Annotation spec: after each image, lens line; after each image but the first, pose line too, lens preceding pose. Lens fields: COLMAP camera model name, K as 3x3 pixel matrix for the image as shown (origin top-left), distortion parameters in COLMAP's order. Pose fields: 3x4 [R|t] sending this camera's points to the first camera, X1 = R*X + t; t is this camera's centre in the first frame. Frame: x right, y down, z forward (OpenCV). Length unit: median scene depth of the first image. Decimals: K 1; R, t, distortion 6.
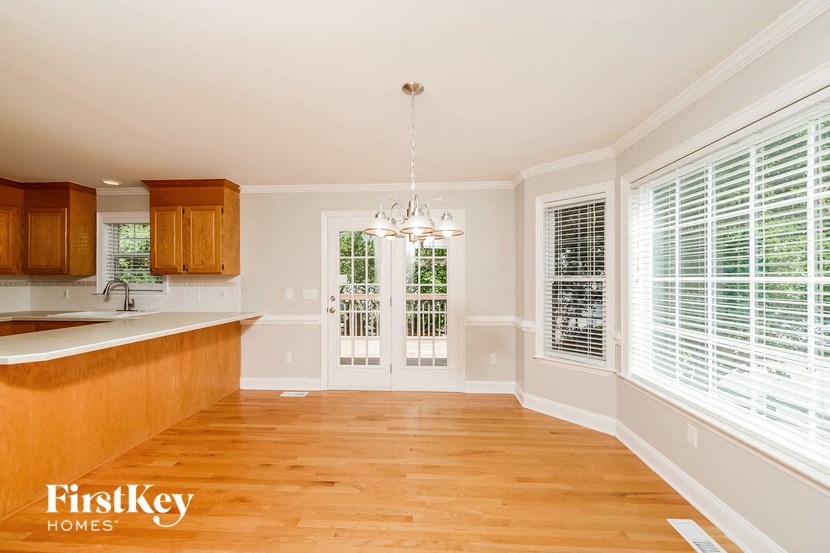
lens RADIAL K [[331.5, 0, 415.0], [0, 331.5, 276.5], [0, 0, 1]] dist [-0.000183, -0.000027]
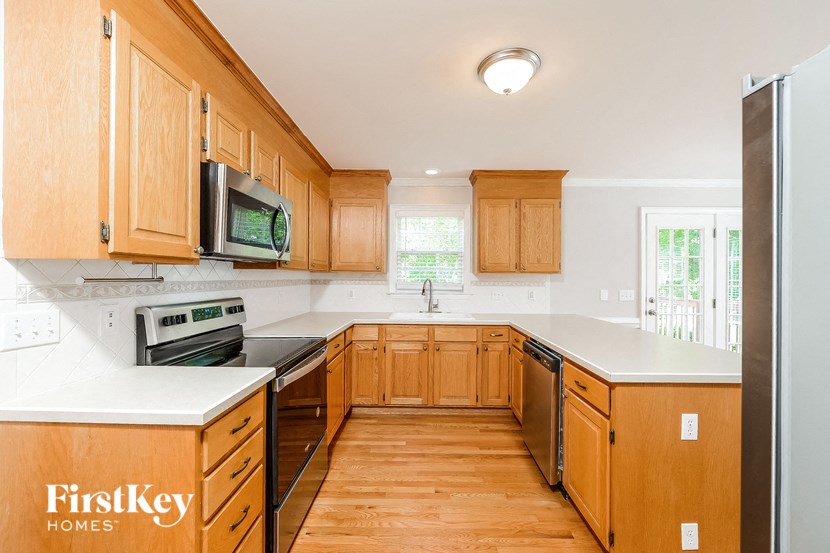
lens RADIAL K [[331.5, 0, 415.0], [0, 331.5, 276.5], [0, 0, 1]] dist [-0.000183, -0.000027]
pose [[0.999346, 0.008252, 0.035213, -0.967710], [-0.008416, 0.999954, 0.004527, 0.000397], [-0.035174, -0.004820, 0.999370, 0.084140]]
